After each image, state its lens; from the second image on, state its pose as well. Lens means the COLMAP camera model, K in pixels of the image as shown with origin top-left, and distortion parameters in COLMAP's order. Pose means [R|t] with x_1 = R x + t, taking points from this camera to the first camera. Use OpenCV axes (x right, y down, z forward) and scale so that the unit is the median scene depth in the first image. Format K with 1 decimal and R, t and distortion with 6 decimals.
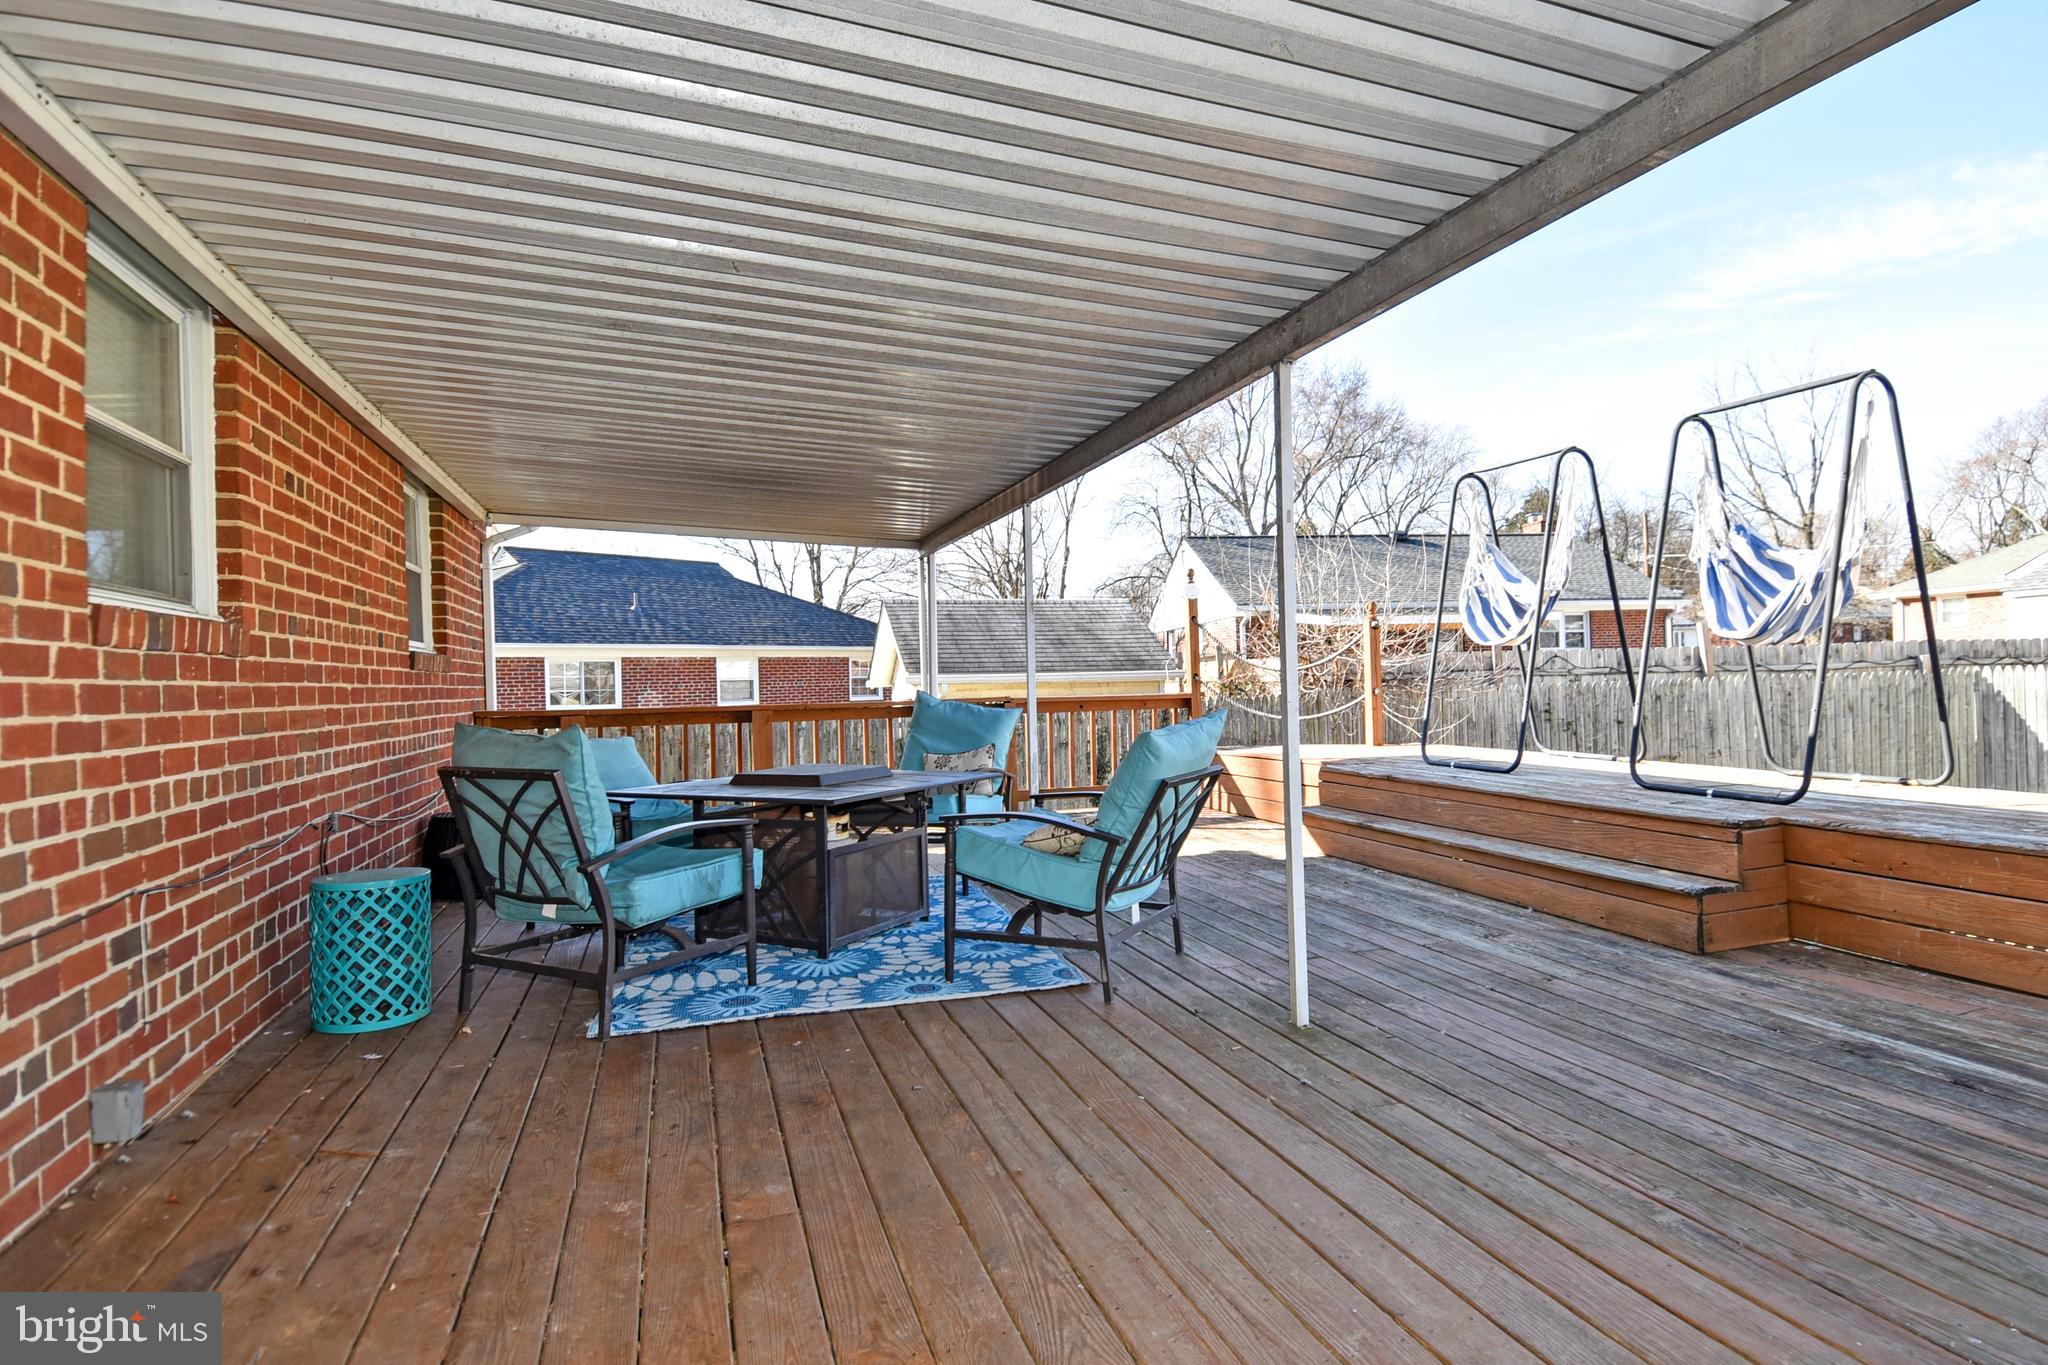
lens RADIAL K [[1067.3, 0, 1068.7], [0, 1067.3, 679.6], [0, 0, 1]] dist [0.030363, -0.042513]
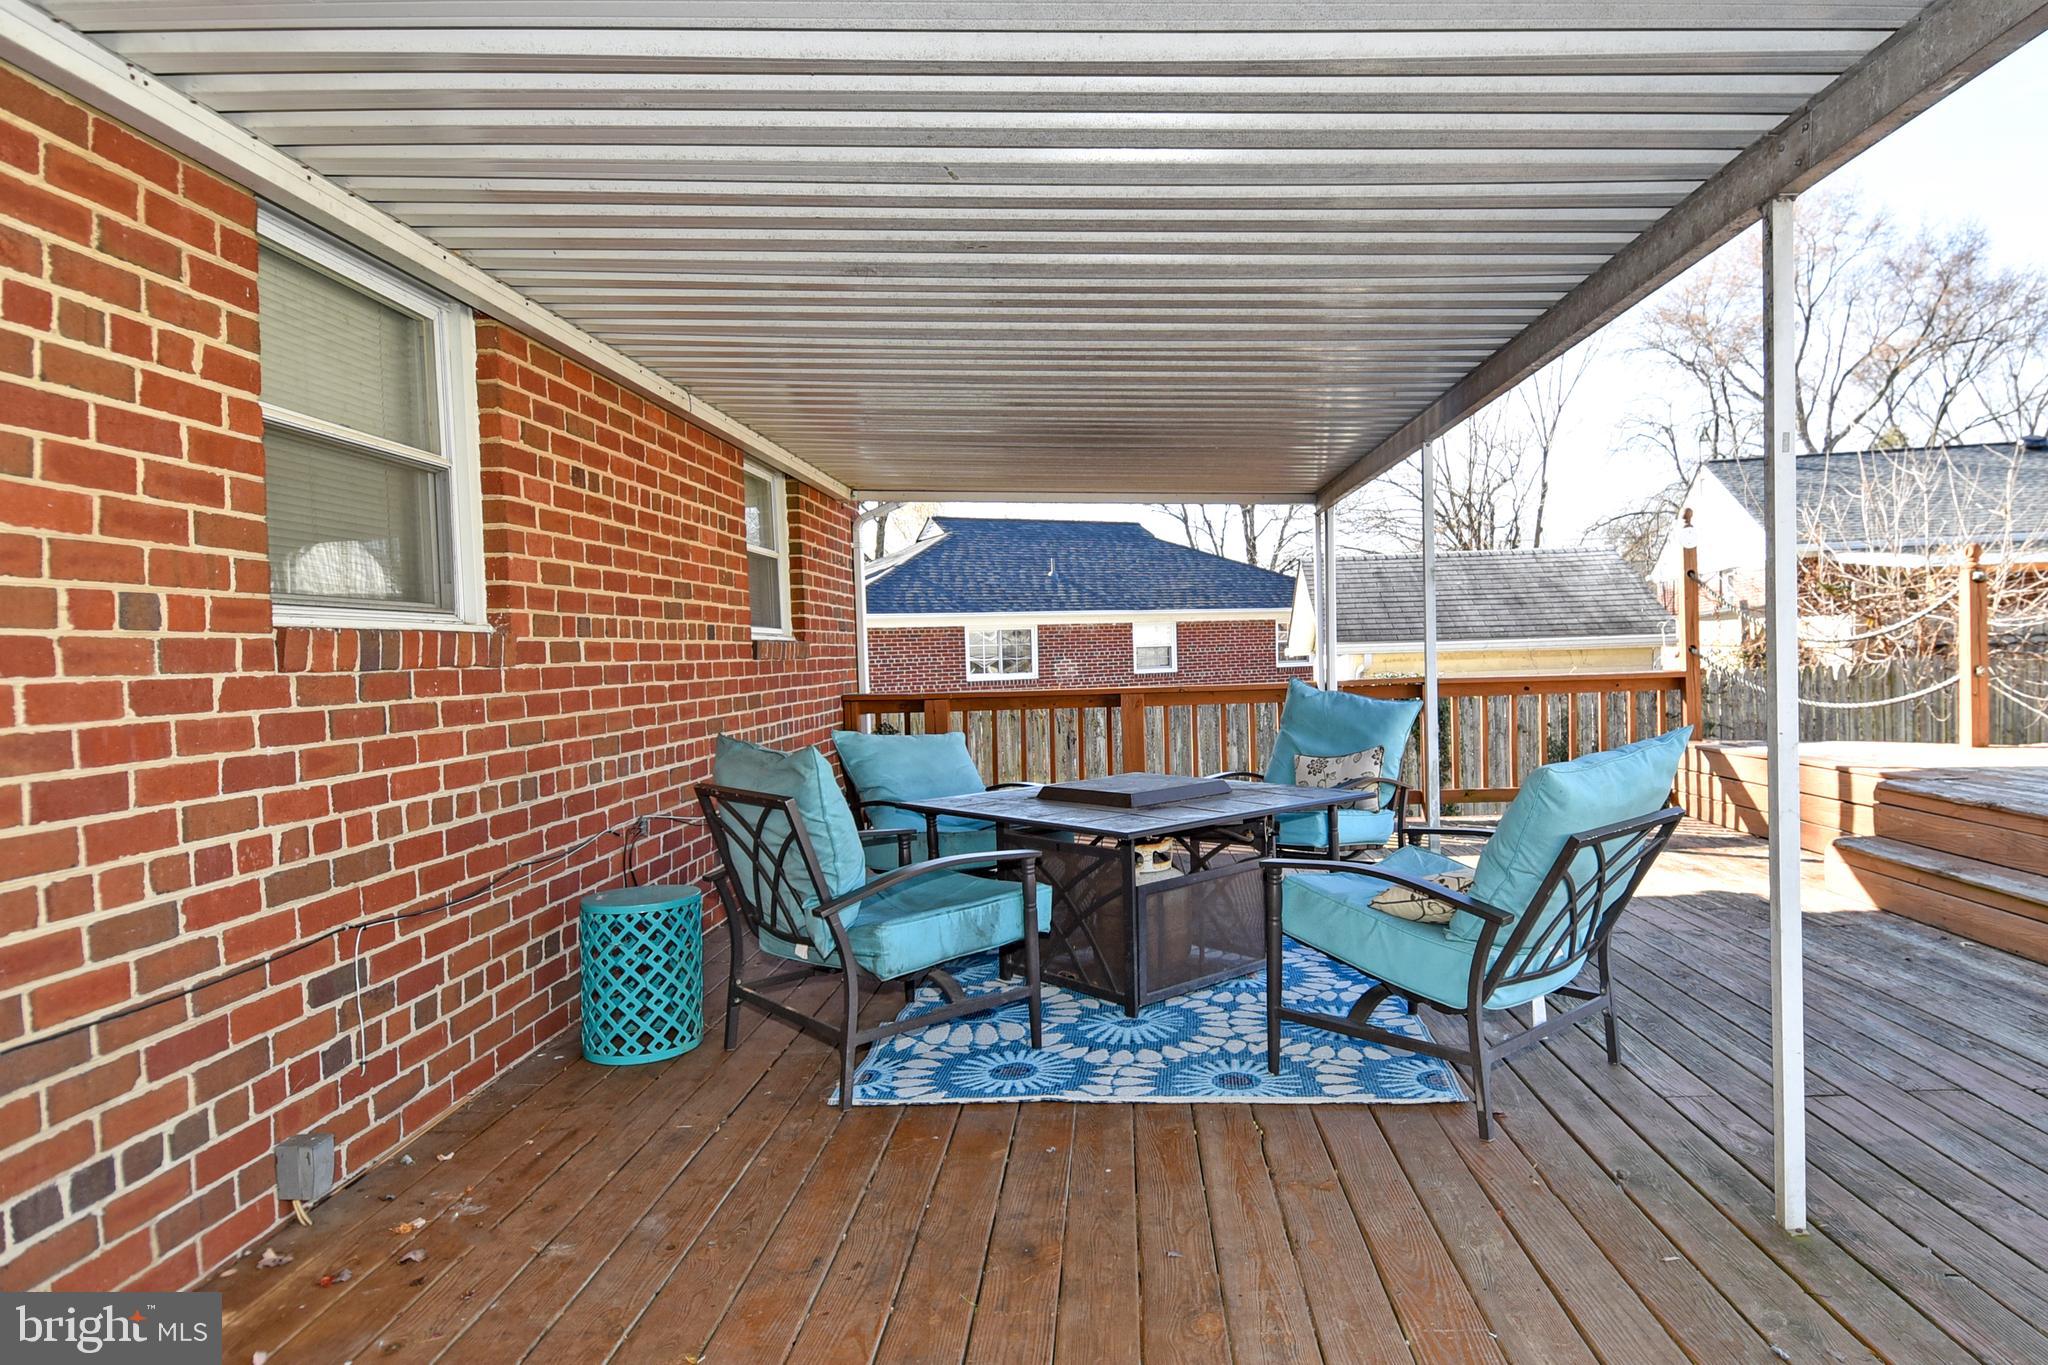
lens RADIAL K [[1136.5, 0, 1092.0], [0, 1136.5, 676.0], [0, 0, 1]] dist [0.045738, -0.048429]
pose [[0.926333, 0.009967, -0.376575, 0.079609], [0.003447, 0.999384, 0.034930, -0.037429], [0.376691, -0.033655, 0.925727, 0.198442]]
